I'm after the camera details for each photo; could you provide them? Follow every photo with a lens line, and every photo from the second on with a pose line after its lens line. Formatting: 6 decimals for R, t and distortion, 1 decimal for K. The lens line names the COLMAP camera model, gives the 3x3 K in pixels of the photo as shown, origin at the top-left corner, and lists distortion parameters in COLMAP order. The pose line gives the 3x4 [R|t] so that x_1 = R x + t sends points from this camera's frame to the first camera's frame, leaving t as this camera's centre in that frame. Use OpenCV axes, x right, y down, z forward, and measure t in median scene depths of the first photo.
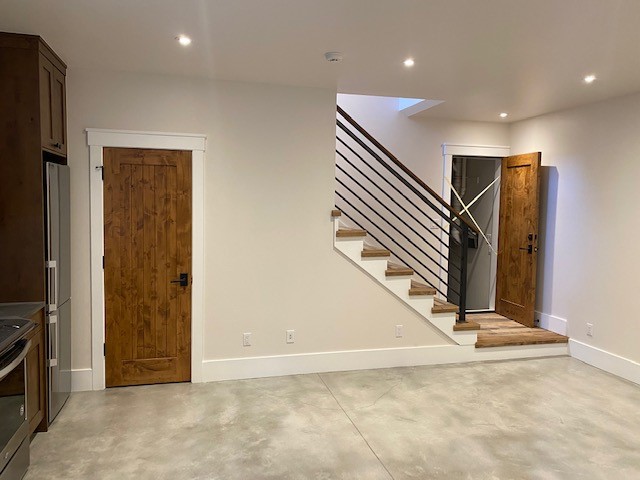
lens RADIAL K [[494.0, 0, 323.0], [0, 494.0, 238.3], [0, 0, 1]] dist [0.071916, -0.066115]
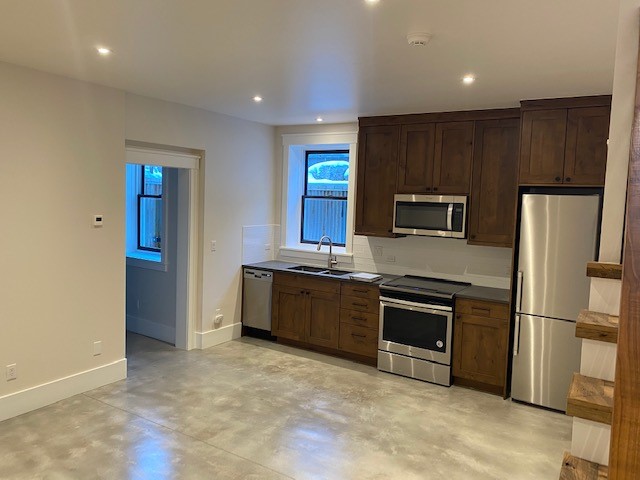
lens RADIAL K [[494.0, 0, 323.0], [0, 494.0, 238.3], [0, 0, 1]] dist [0.071916, -0.066115]
pose [[-0.725639, 0.010108, -0.688001, 0.644311], [-0.103834, 0.986833, 0.124013, -0.135888], [0.680196, 0.161427, -0.715035, 1.456906]]
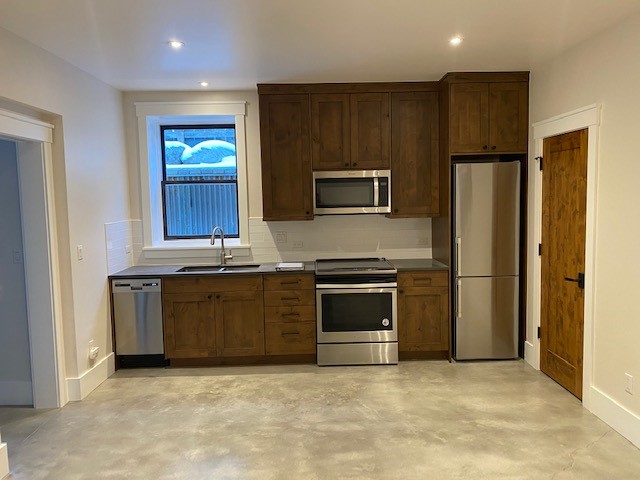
lens RADIAL K [[494.0, 0, 323.0], [0, 494.0, 238.3], [0, 0, 1]] dist [0.071916, -0.066115]
pose [[-0.239089, 0.068008, -0.968613, 0.770048], [-0.057070, 0.994836, 0.083936, -0.042247], [0.969319, 0.075347, -0.233973, 0.903579]]
